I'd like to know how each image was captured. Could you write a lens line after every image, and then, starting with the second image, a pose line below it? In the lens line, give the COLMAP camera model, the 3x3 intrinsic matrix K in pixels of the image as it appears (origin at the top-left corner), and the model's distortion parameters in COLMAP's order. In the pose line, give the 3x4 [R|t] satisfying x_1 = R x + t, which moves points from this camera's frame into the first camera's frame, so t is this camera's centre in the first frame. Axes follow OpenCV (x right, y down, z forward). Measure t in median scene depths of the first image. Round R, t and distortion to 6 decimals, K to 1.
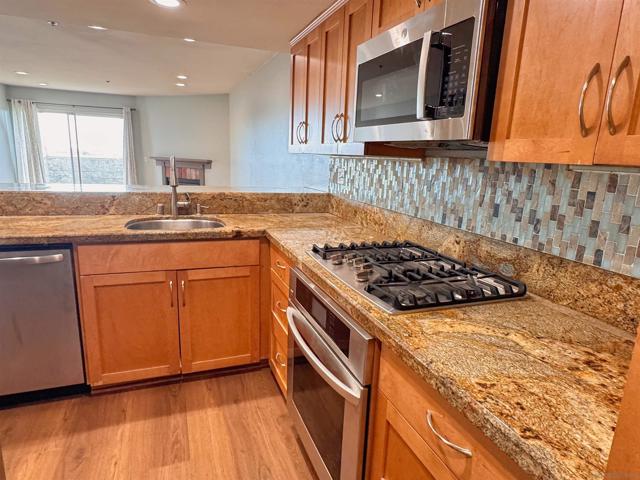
lens RADIAL K [[394.2, 0, 321.6], [0, 394.2, 244.9], [0, 0, 1]] dist [-0.002281, 0.001669]
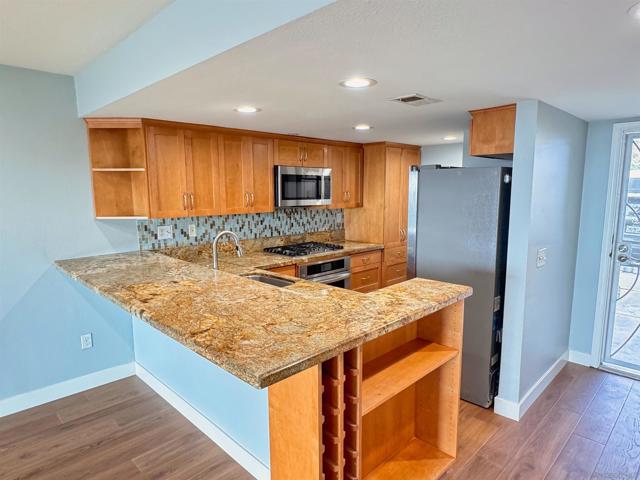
lens RADIAL K [[395.4, 0, 316.9], [0, 395.4, 246.2], [0, 0, 1]] dist [-0.005084, -0.000838]
pose [[-0.394083, -0.170187, 0.903180, -1.597674], [0.193233, 0.945399, 0.262455, -0.461414], [-0.898532, 0.277953, -0.339680, 1.268874]]
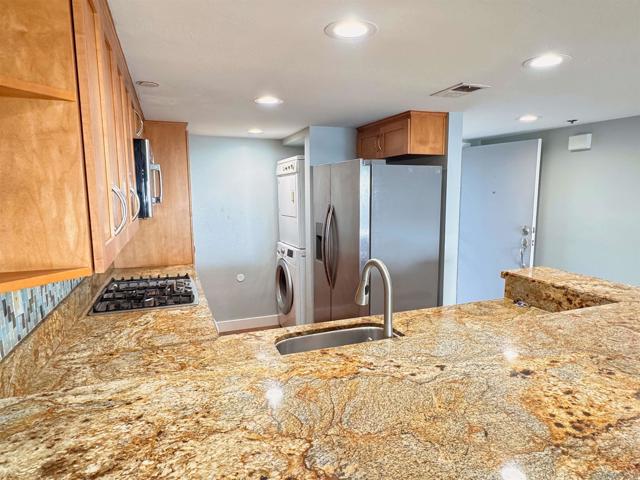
lens RADIAL K [[394.2, 0, 321.6], [0, 394.2, 244.9], [0, 0, 1]] dist [-0.002281, 0.001669]
pose [[-0.999375, -0.035028, -0.004808, -0.328518], [-0.034507, 0.936669, 0.348511, -0.476256], [-0.007704, 0.348459, -0.937292, 1.658324]]
